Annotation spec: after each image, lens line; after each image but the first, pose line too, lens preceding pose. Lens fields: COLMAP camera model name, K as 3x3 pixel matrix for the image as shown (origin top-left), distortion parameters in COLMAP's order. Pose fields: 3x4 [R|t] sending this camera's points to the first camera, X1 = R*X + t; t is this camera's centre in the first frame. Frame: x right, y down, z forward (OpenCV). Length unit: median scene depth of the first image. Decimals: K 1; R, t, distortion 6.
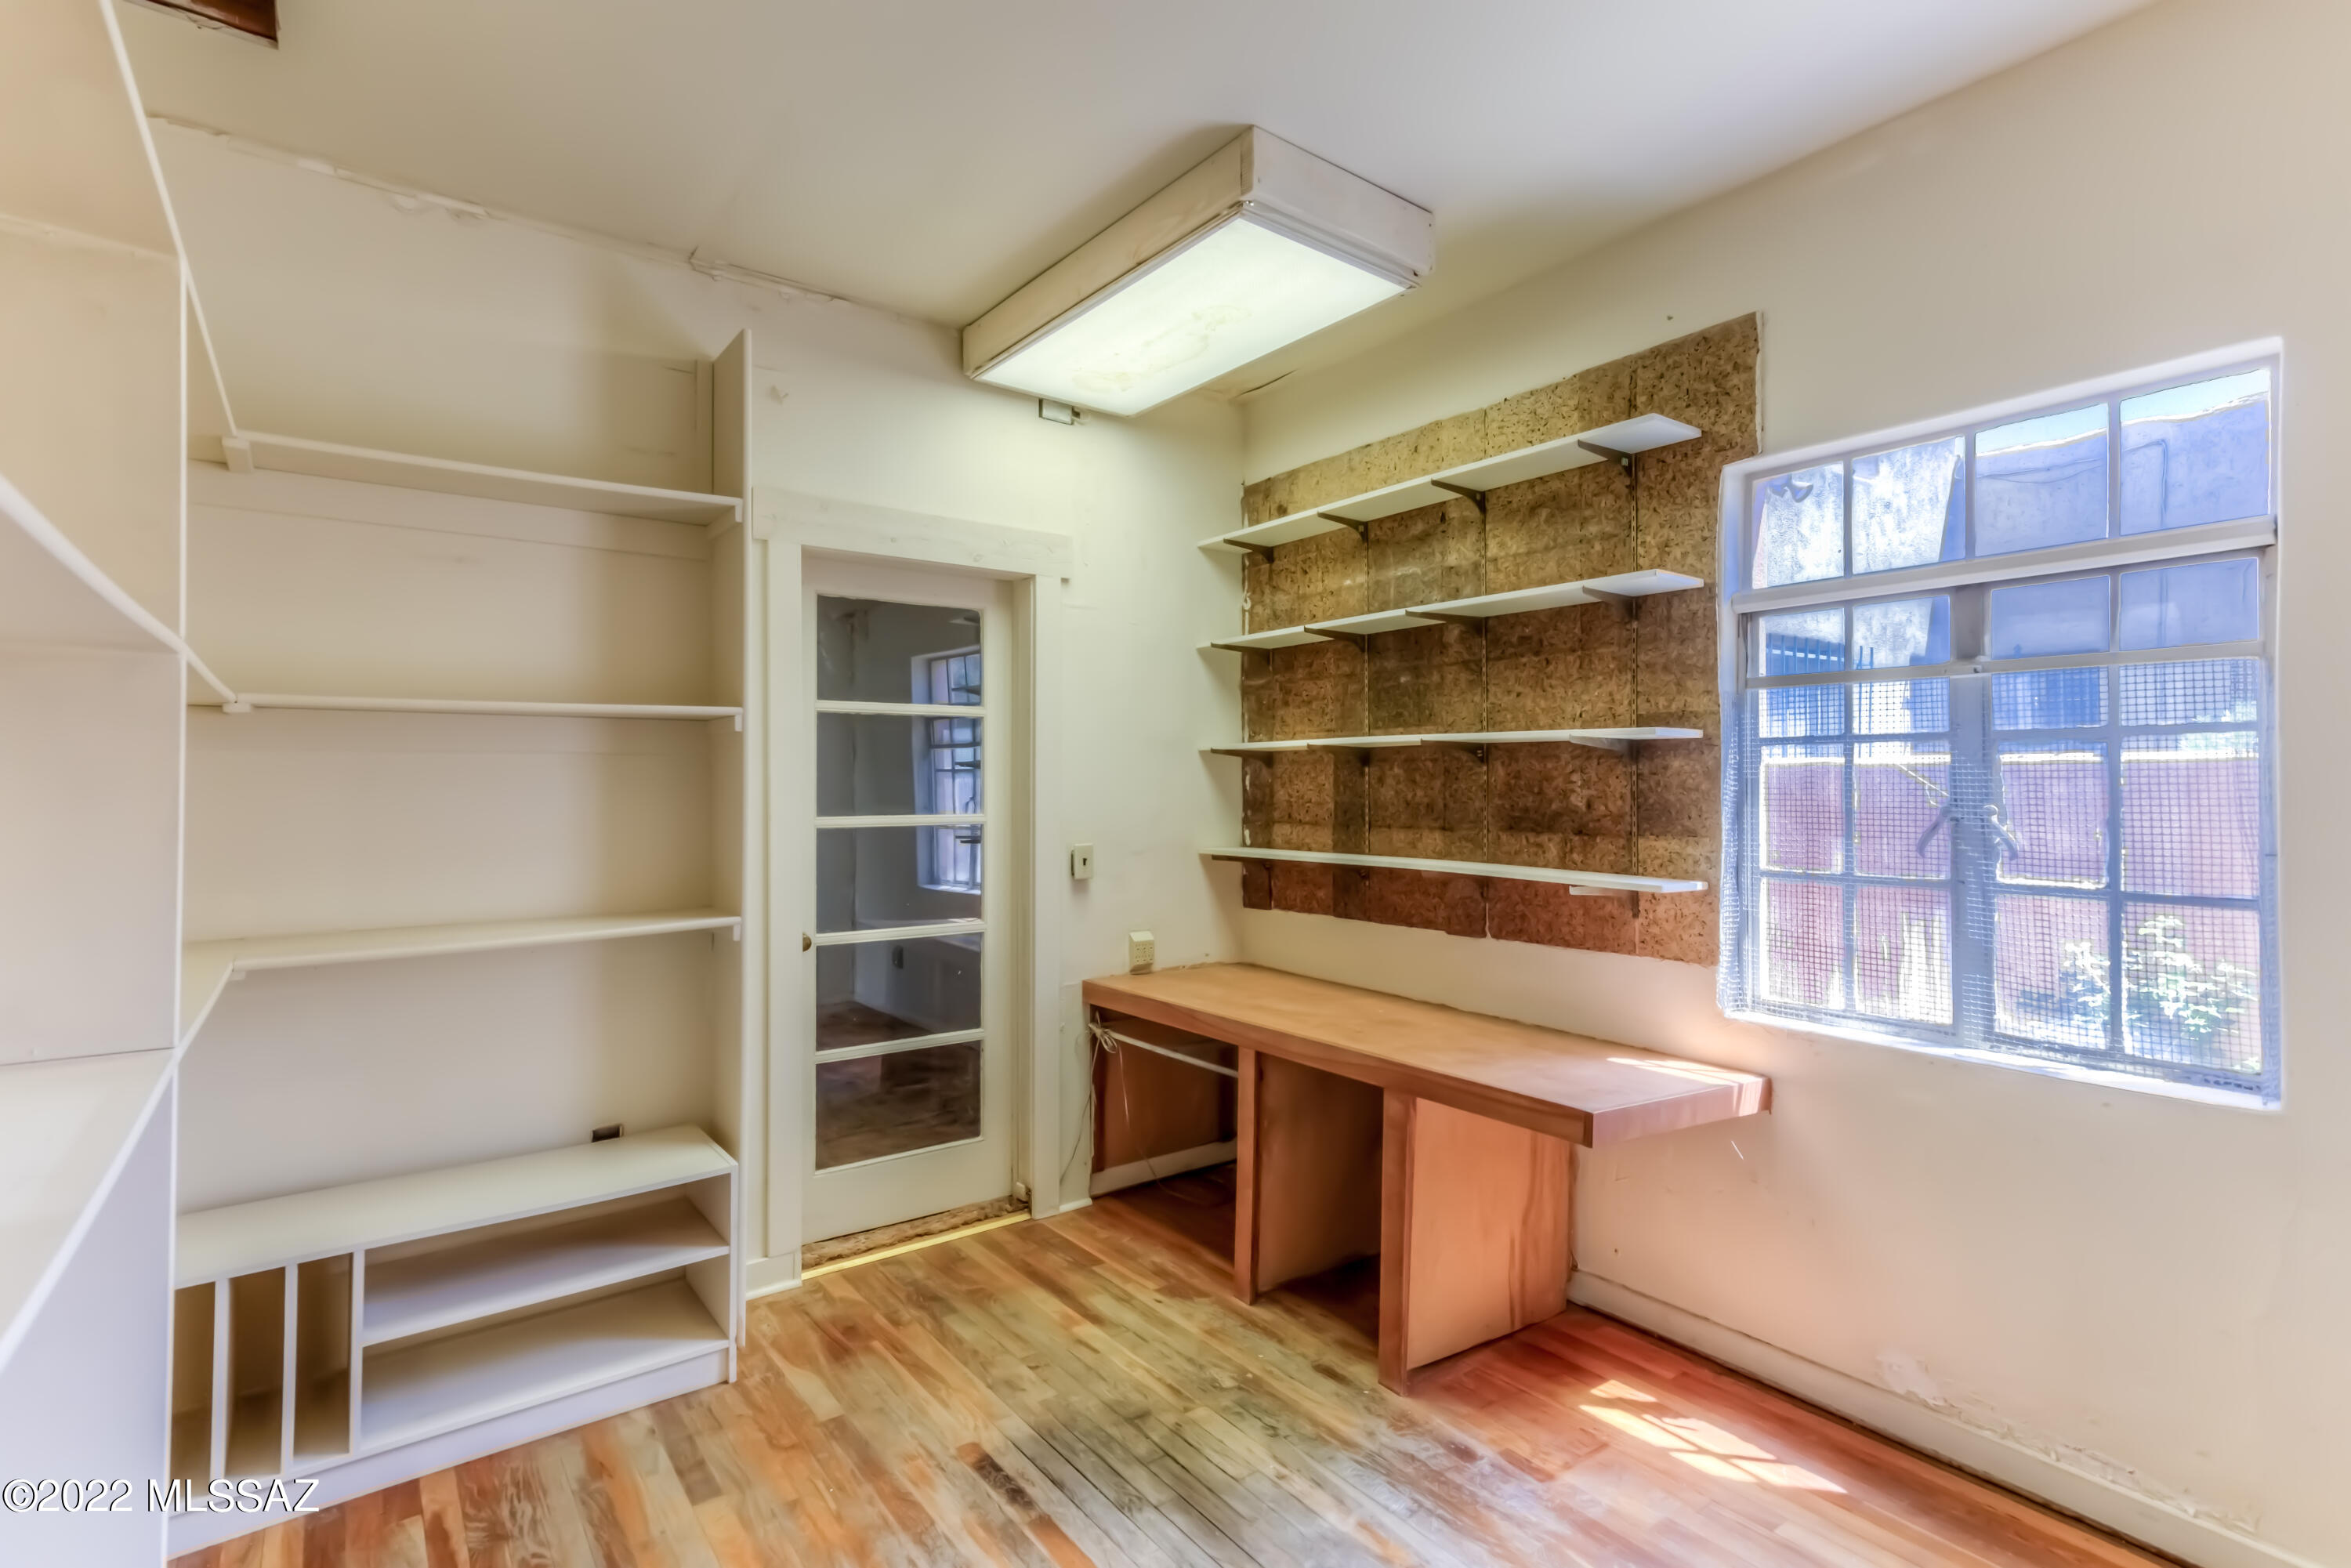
lens RADIAL K [[1089.6, 0, 1152.1], [0, 1089.6, 785.9], [0, 0, 1]] dist [0.020112, 0.000098]
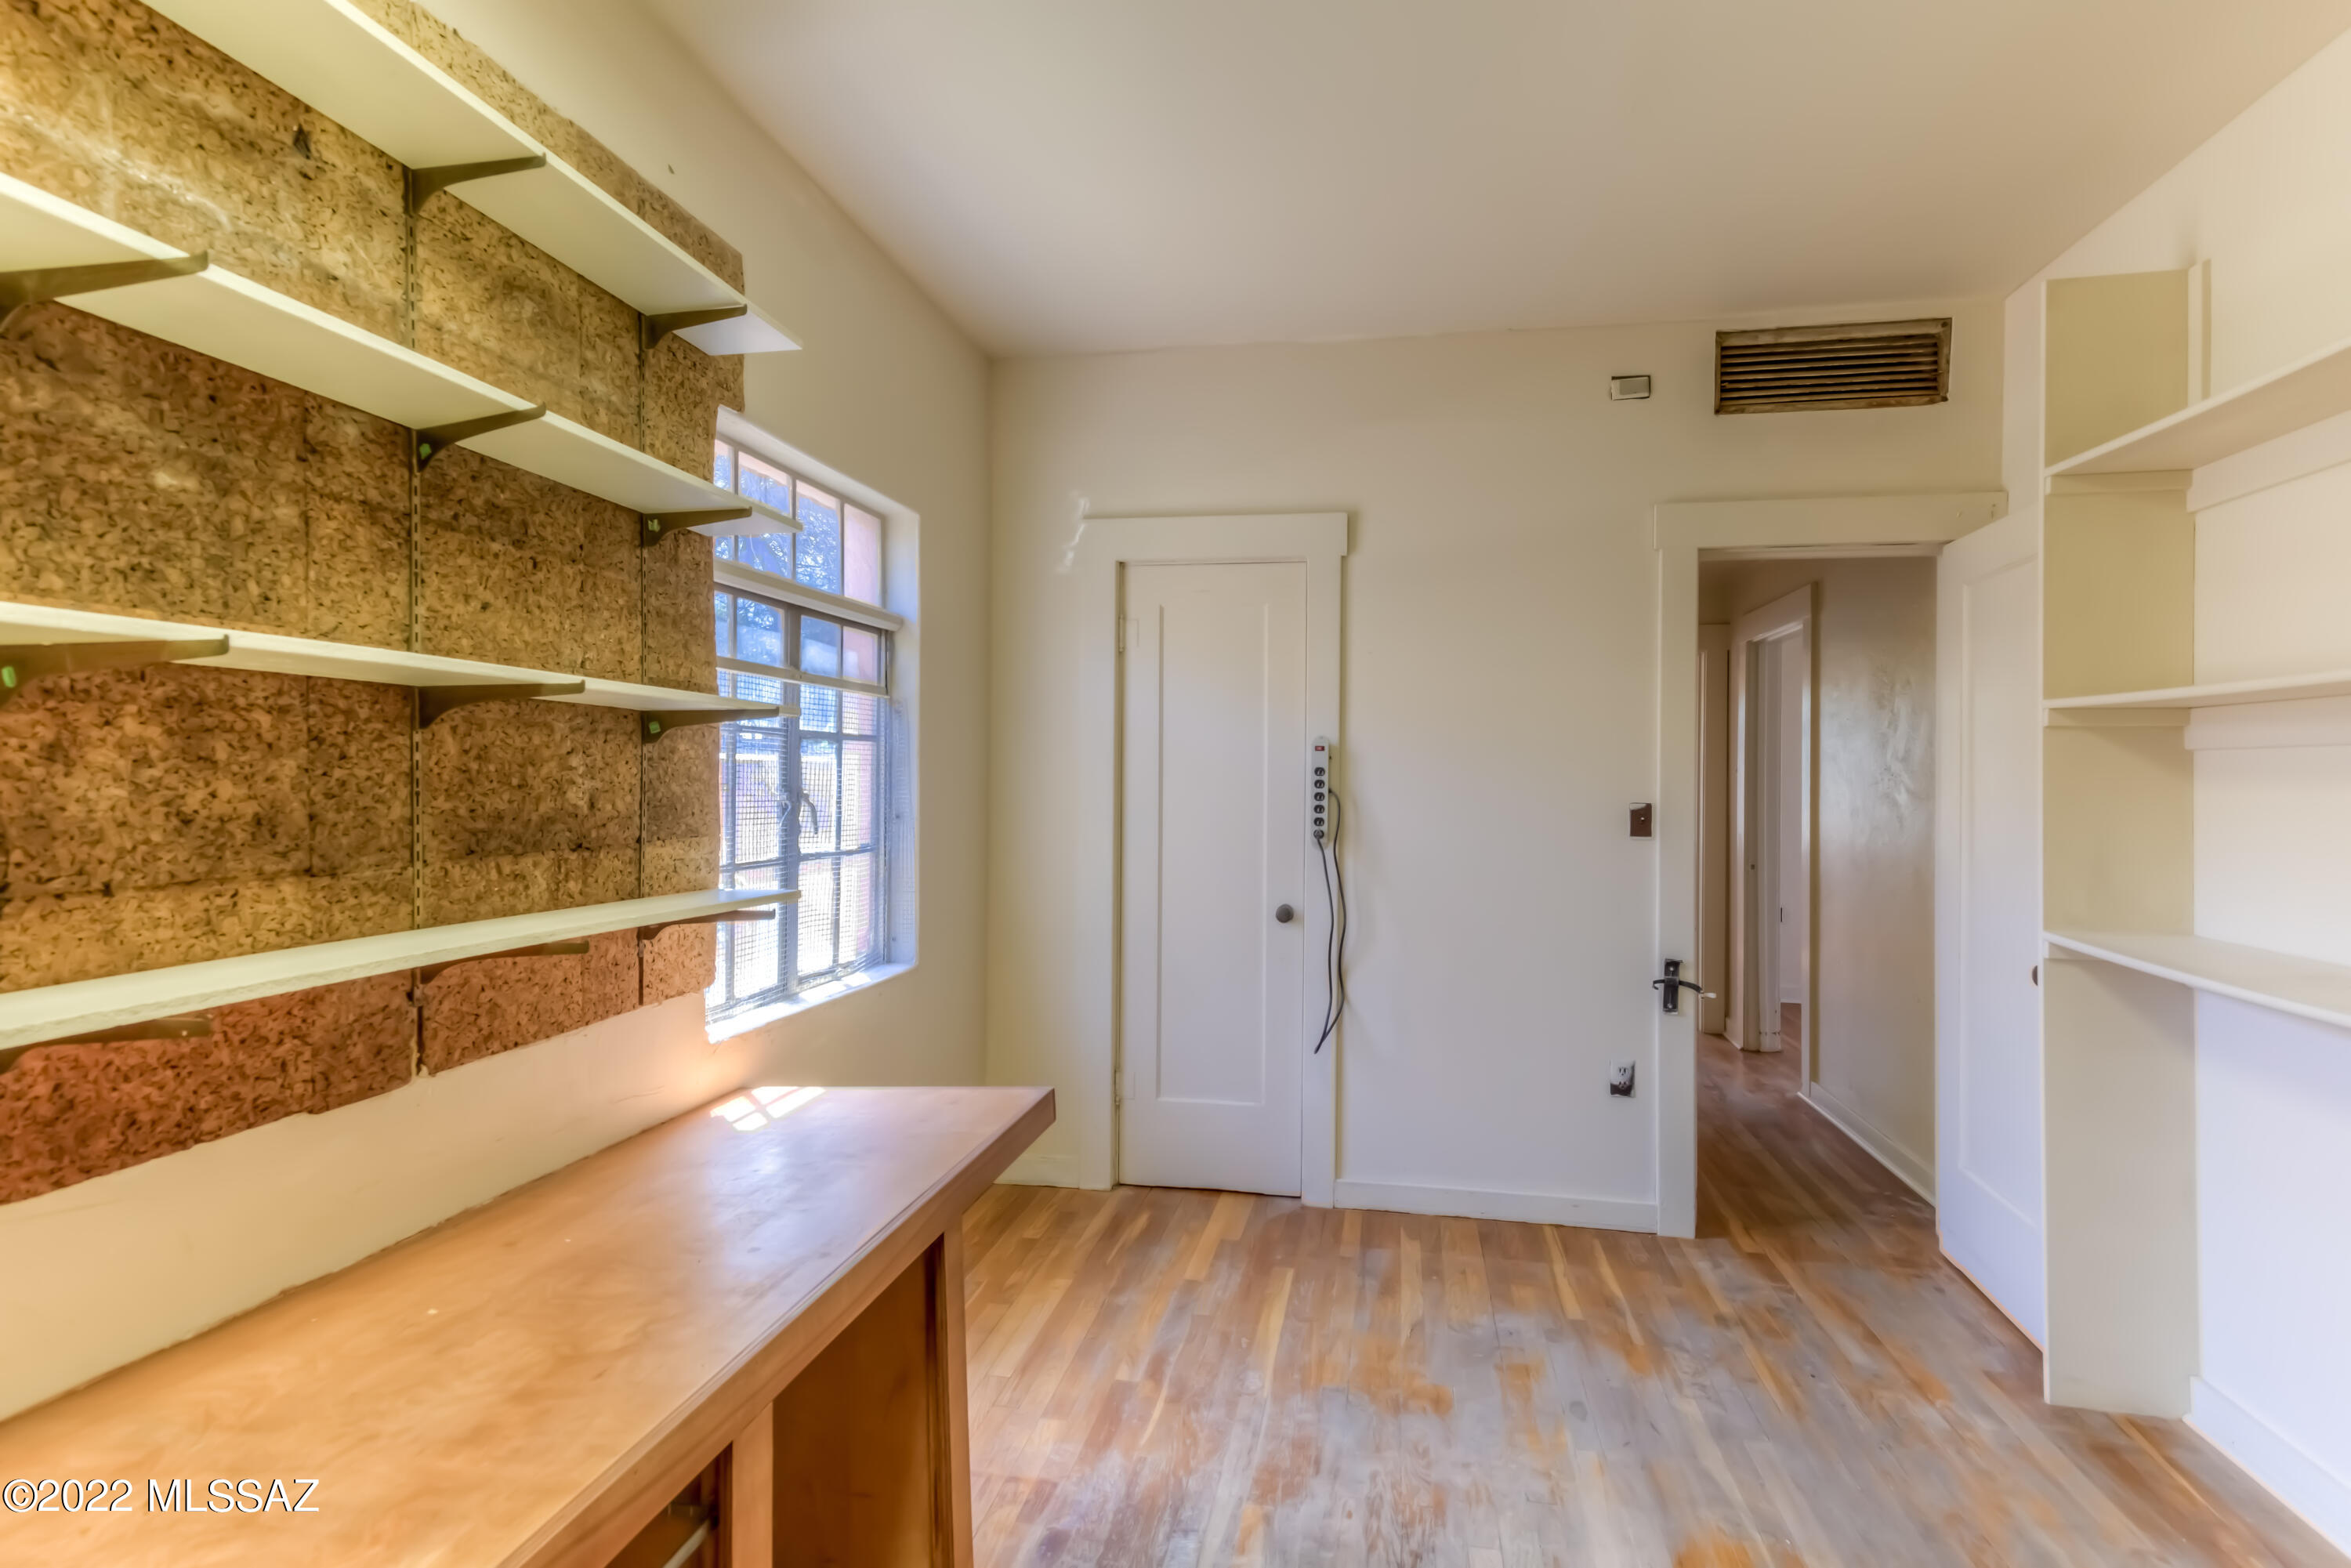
lens RADIAL K [[1066.7, 0, 1243.4], [0, 1066.7, 779.2], [0, 0, 1]] dist [0.022790, 0.000233]
pose [[-0.708219, -0.004715, 0.705977, -0.322814], [-0.005453, 0.999984, 0.001209, 0.000023], [-0.705972, -0.002993, -0.708233, 1.144293]]
